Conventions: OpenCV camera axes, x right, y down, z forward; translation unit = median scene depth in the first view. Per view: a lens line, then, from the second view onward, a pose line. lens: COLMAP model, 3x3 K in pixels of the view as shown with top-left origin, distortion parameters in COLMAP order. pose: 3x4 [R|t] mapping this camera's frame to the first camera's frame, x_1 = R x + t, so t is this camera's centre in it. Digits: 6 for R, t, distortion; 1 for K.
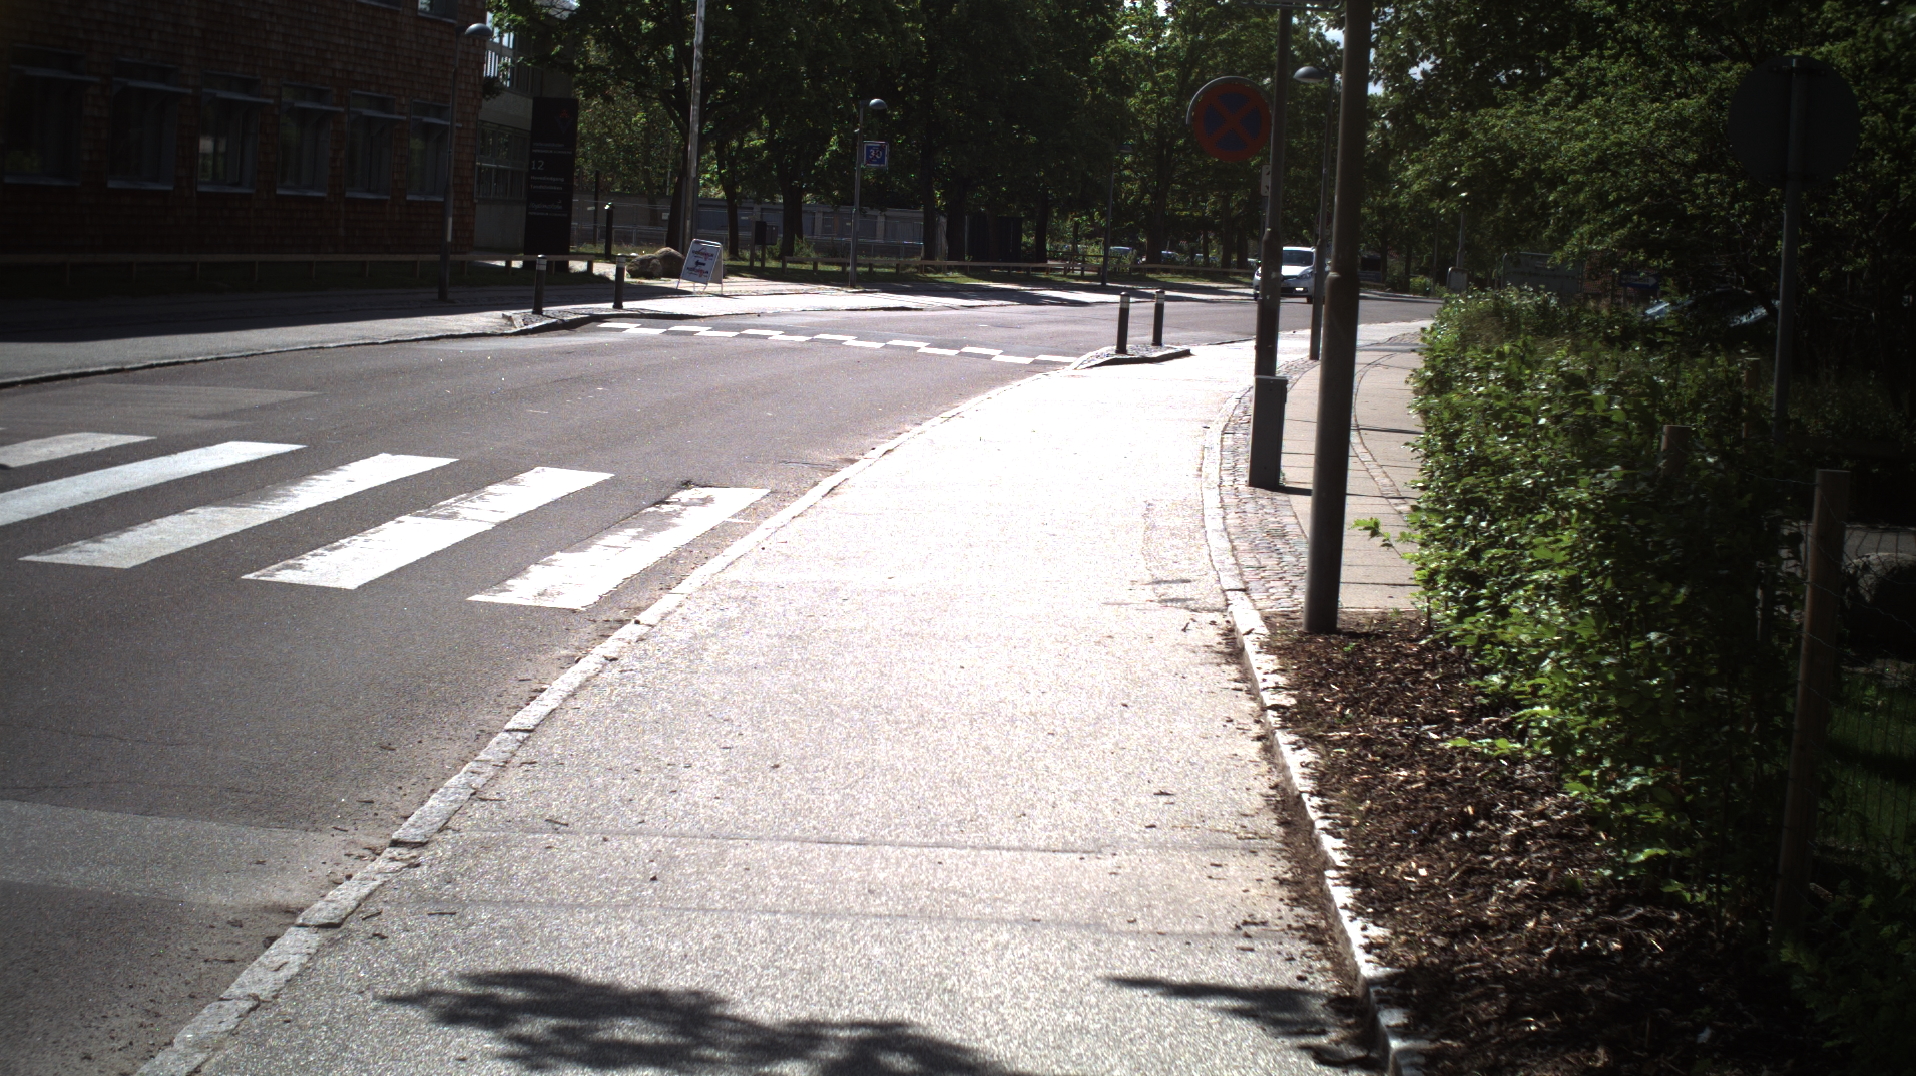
lens RADIAL K [[3207.4, 0, 958.0], [0, 3207.4, 538.0], [0, 0, 1]] dist [-0.274243, 0.191146]
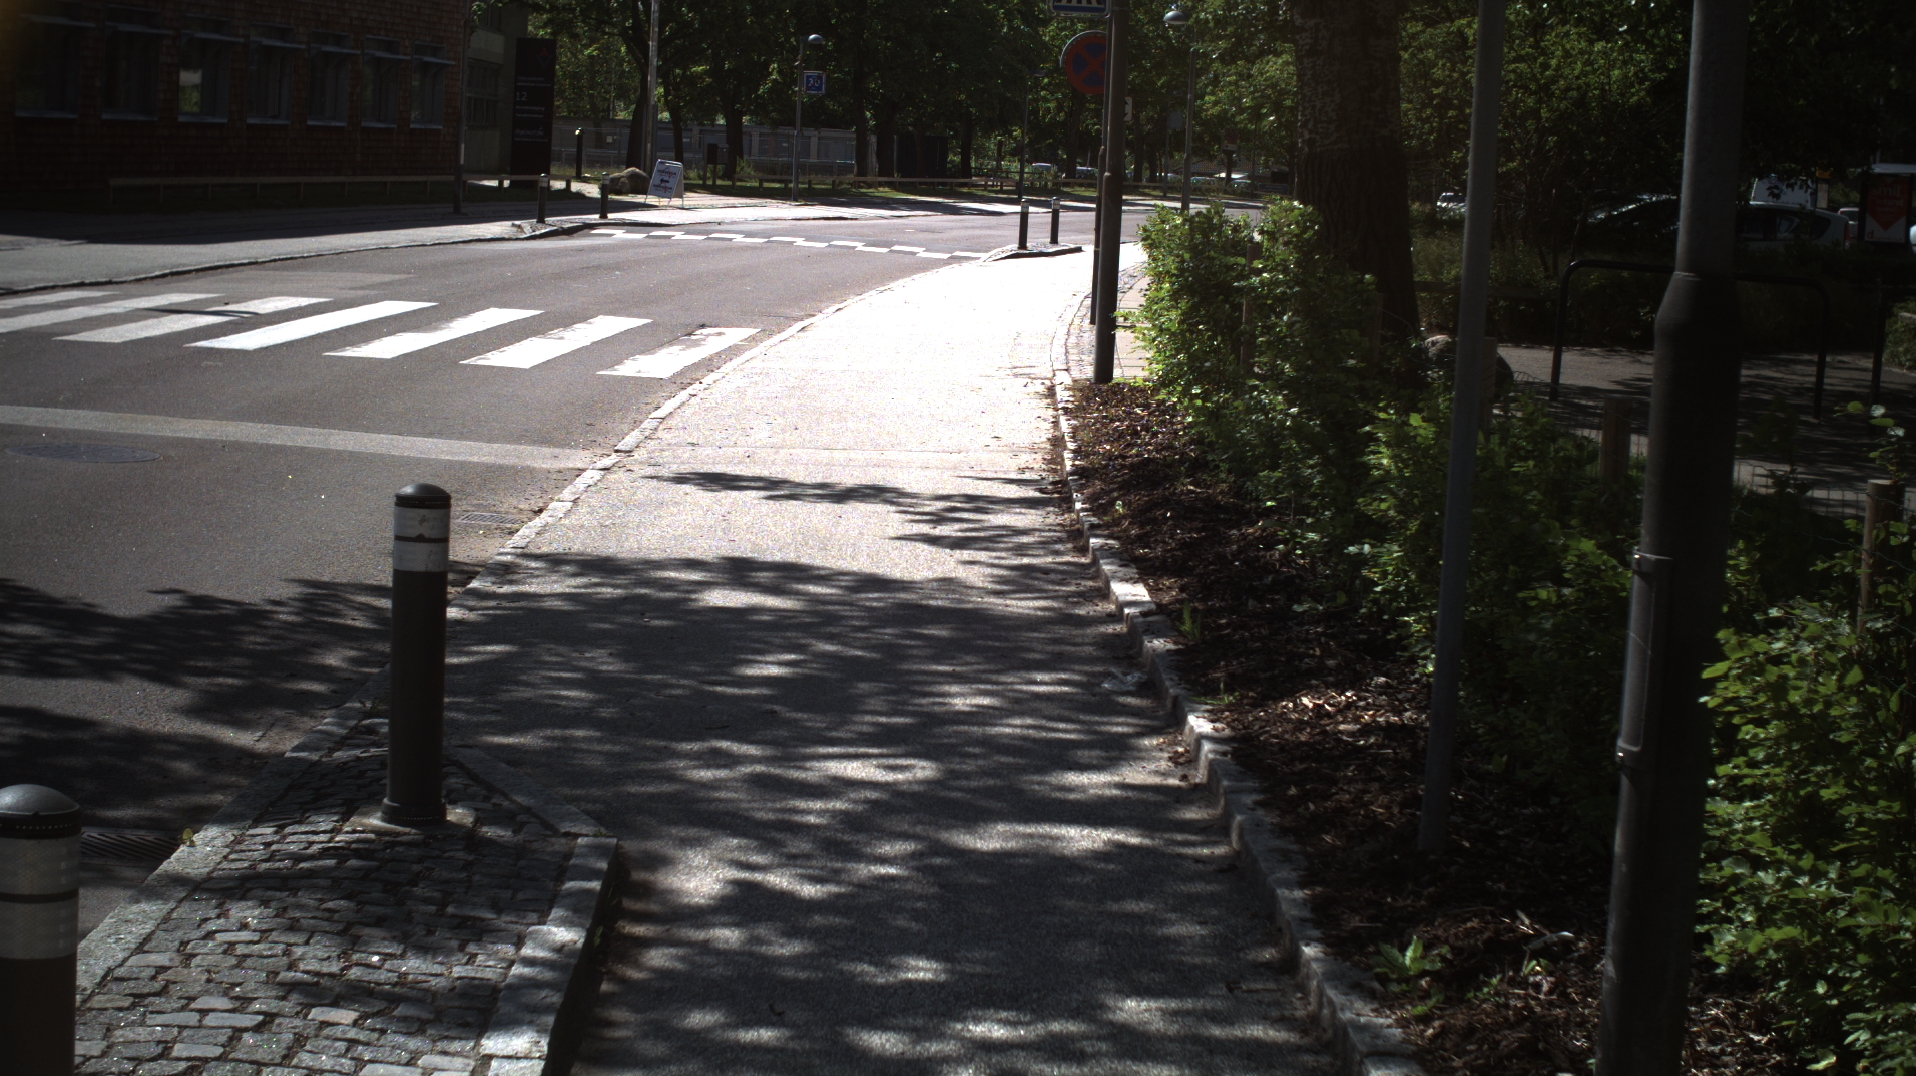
lens RADIAL K [[3207.4, 0, 958.0], [0, 3207.4, 538.0], [0, 0, 1]] dist [-0.274243, 0.191146]
pose [[0.999714, -0.012243, 0.020534, 0.000022], [0.011719, 0.999608, 0.025412, 0.020312], [-0.020837, -0.025164, 0.999466, -0.212583]]
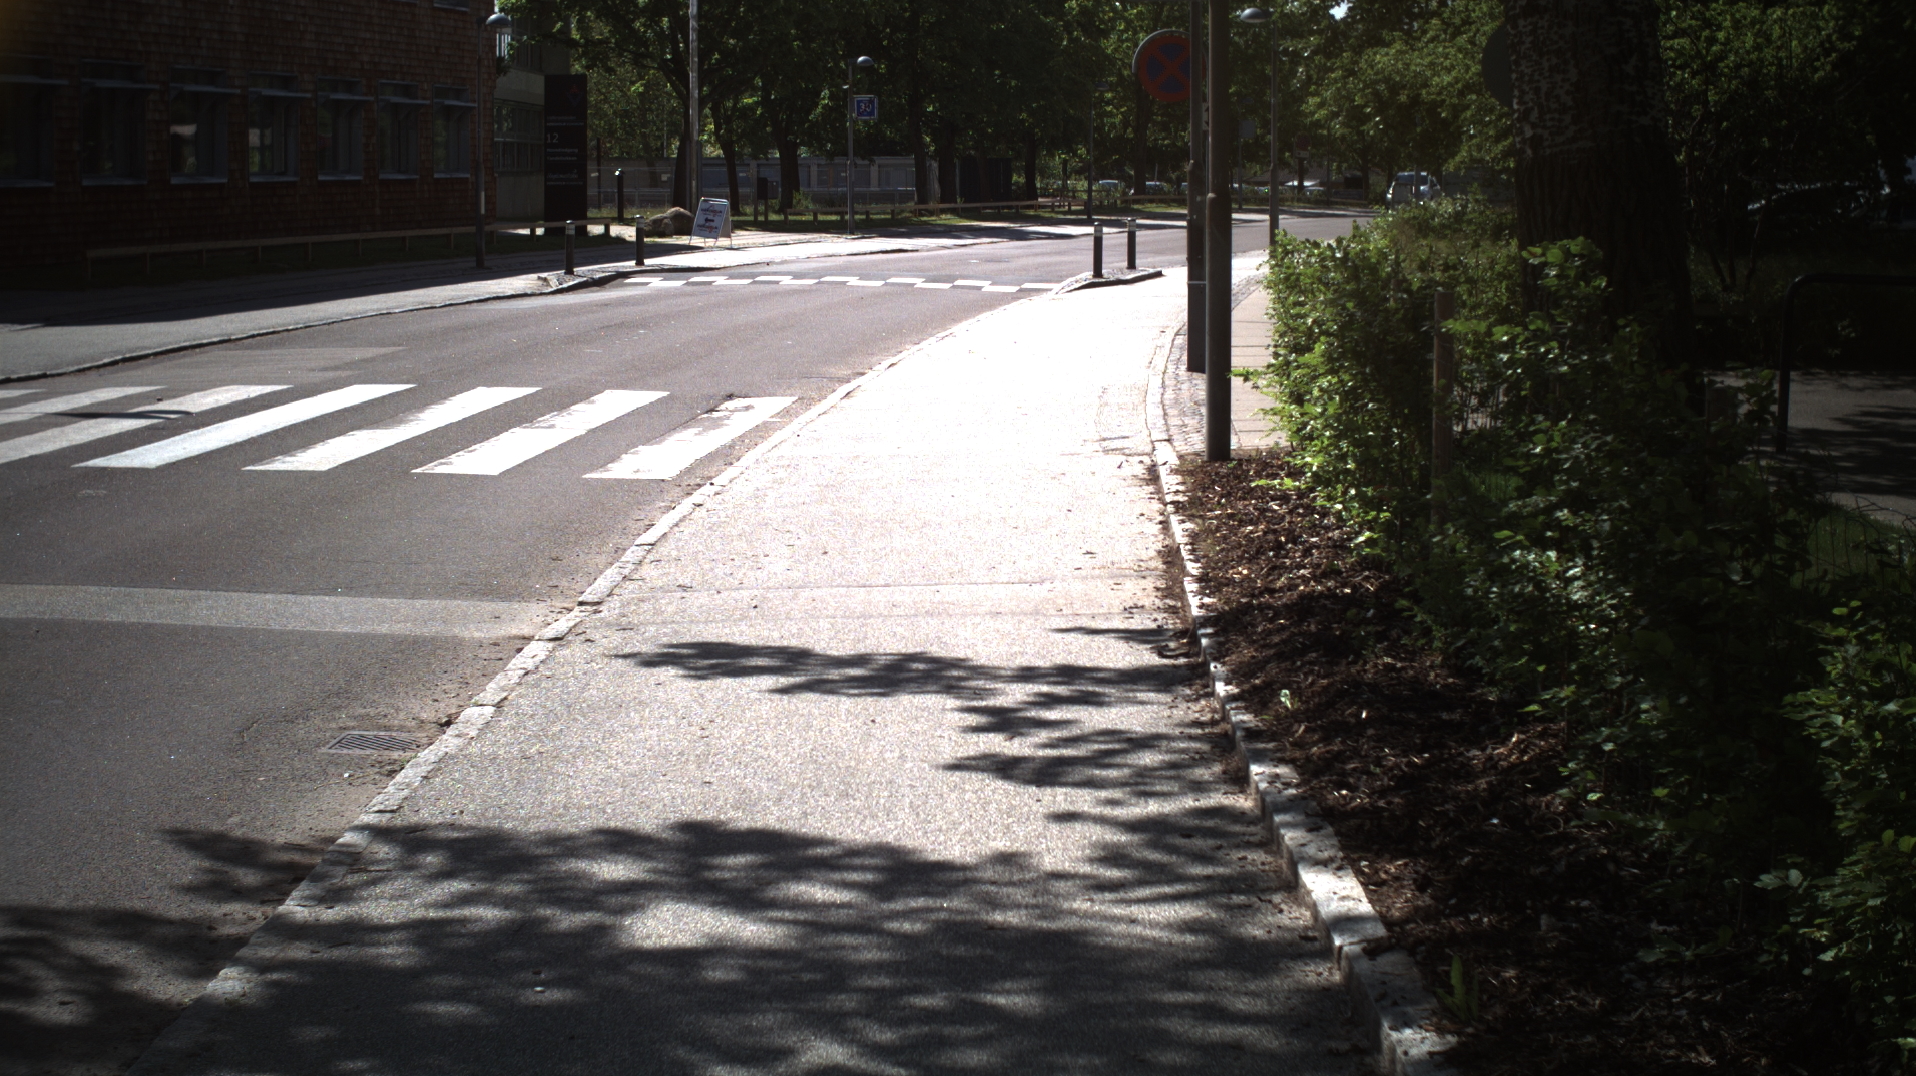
lens RADIAL K [[3207.4, 0, 958.0], [0, 3207.4, 538.0], [0, 0, 1]] dist [-0.274243, 0.191146]
pose [[0.998189, -0.059942, -0.004970, 0.002596], [0.060021, 0.998041, 0.017627, 0.009604], [0.003904, -0.017894, 0.999832, -0.106095]]
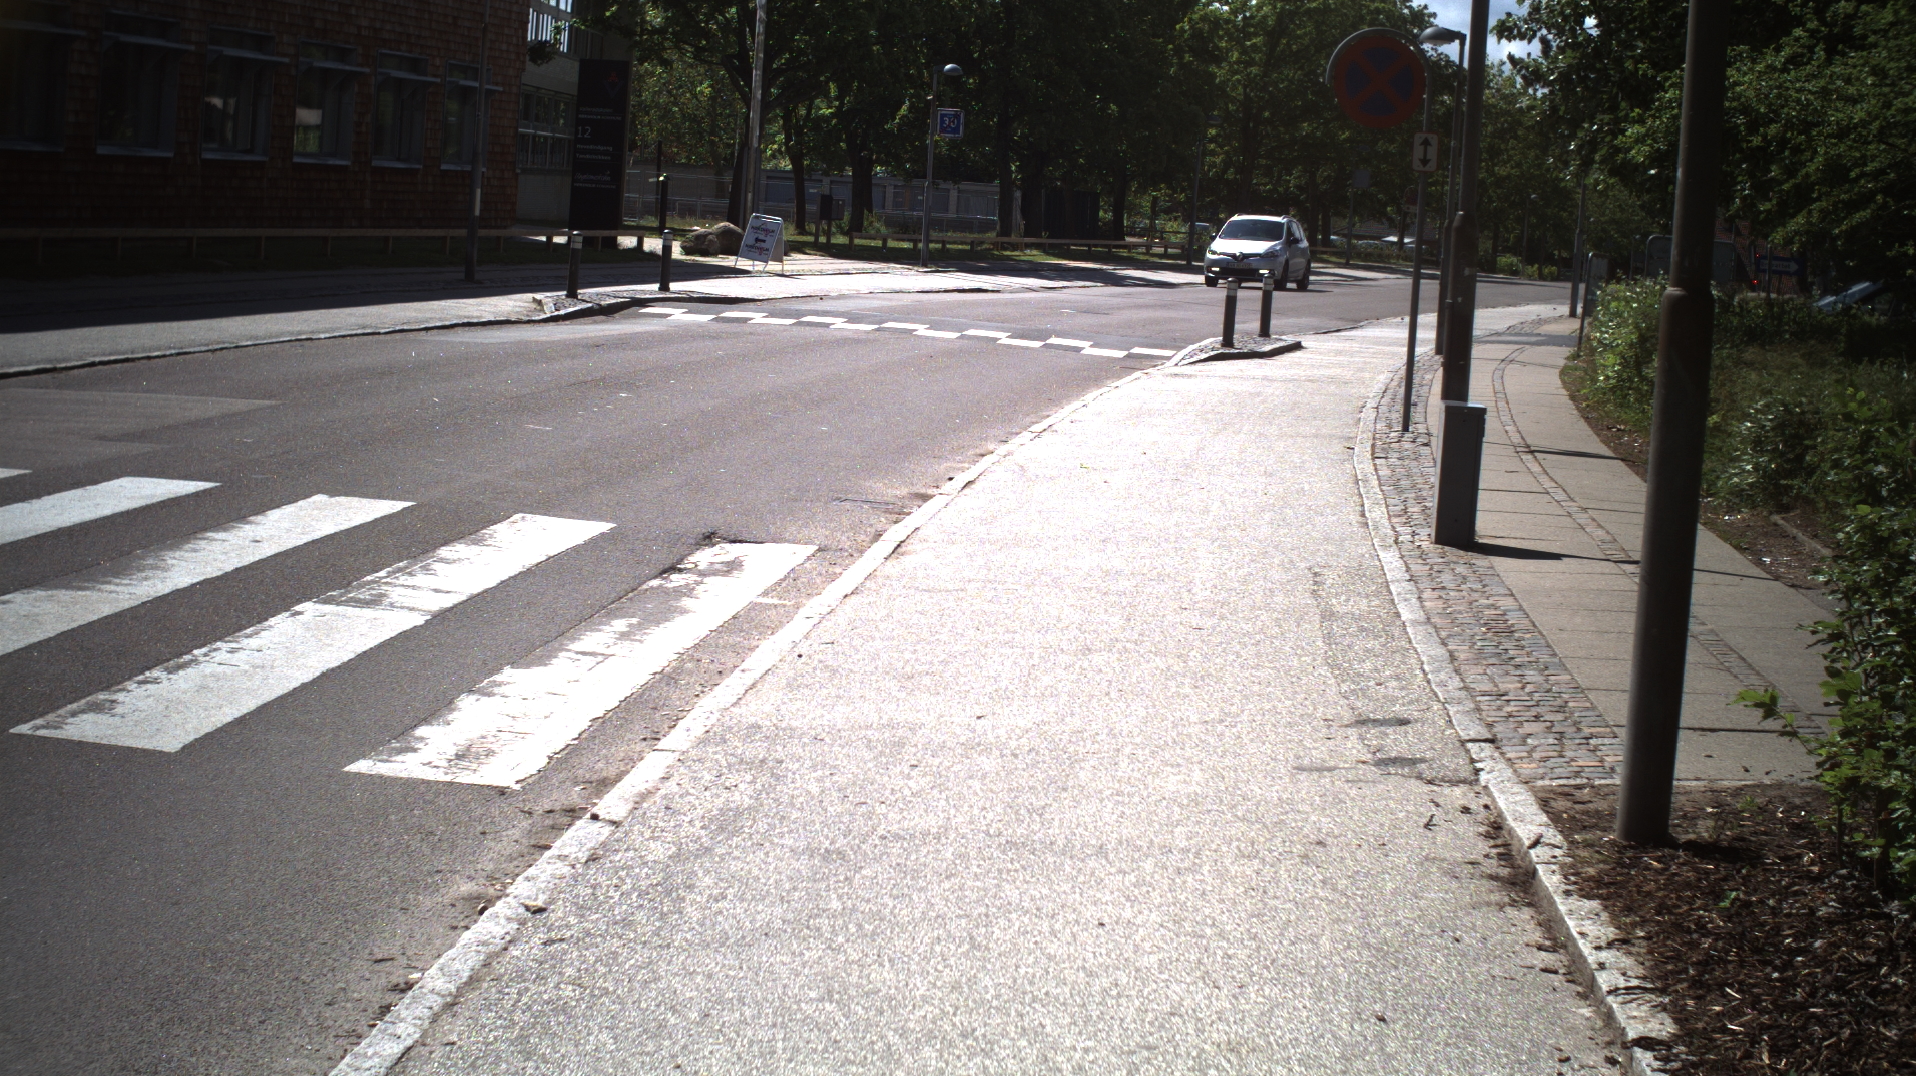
lens RADIAL K [[3207.4, 0, 958.0], [0, 3207.4, 538.0], [0, 0, 1]] dist [-0.274243, 0.191146]
pose [[0.999736, 0.007982, -0.021558, -0.003869], [-0.007804, 0.999935, 0.008290, -0.011035], [0.021623, -0.008119, 0.999733, 0.107173]]
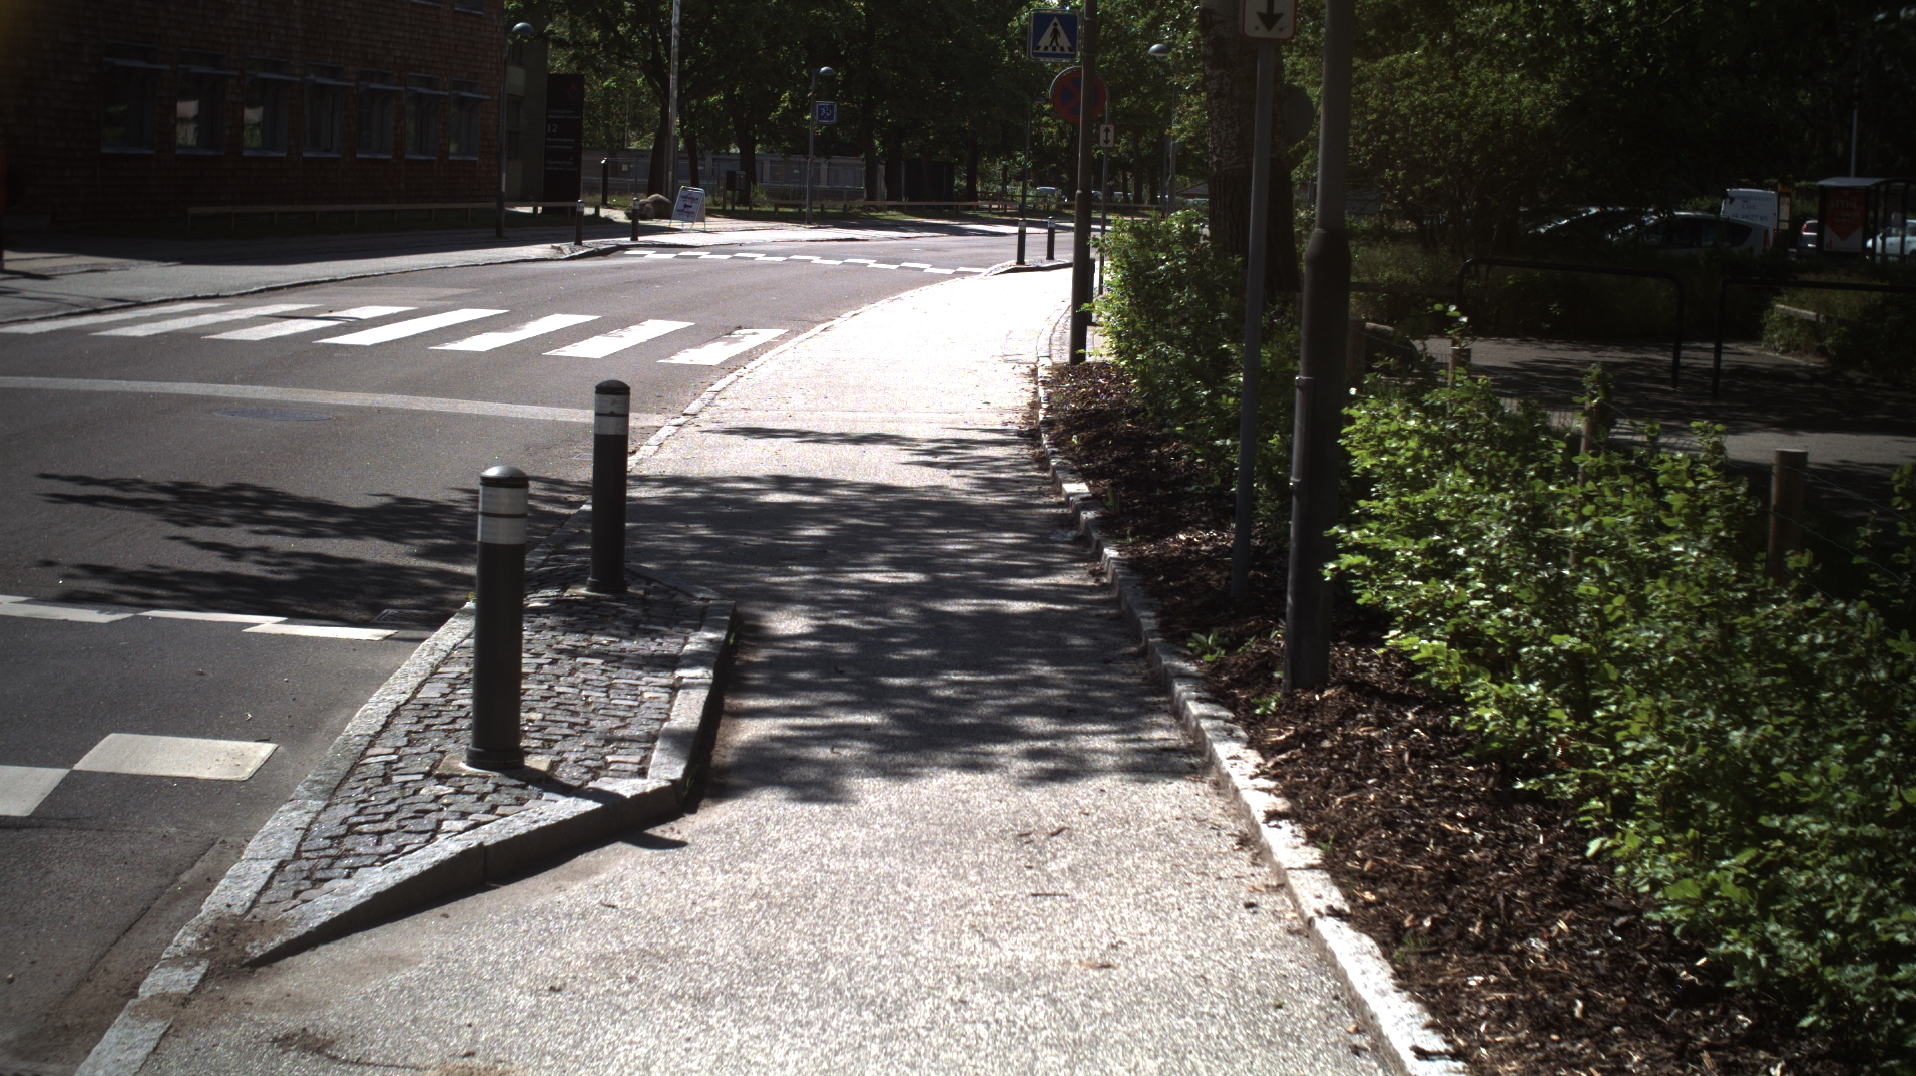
lens RADIAL K [[3207.4, 0, 958.0], [0, 3207.4, 538.0], [0, 0, 1]] dist [-0.274243, 0.191146]
pose [[0.999602, -0.022479, 0.017022, -0.000239], [0.022180, 0.999600, 0.017560, 0.030944], [-0.017409, -0.017176, 0.999701, -0.319660]]
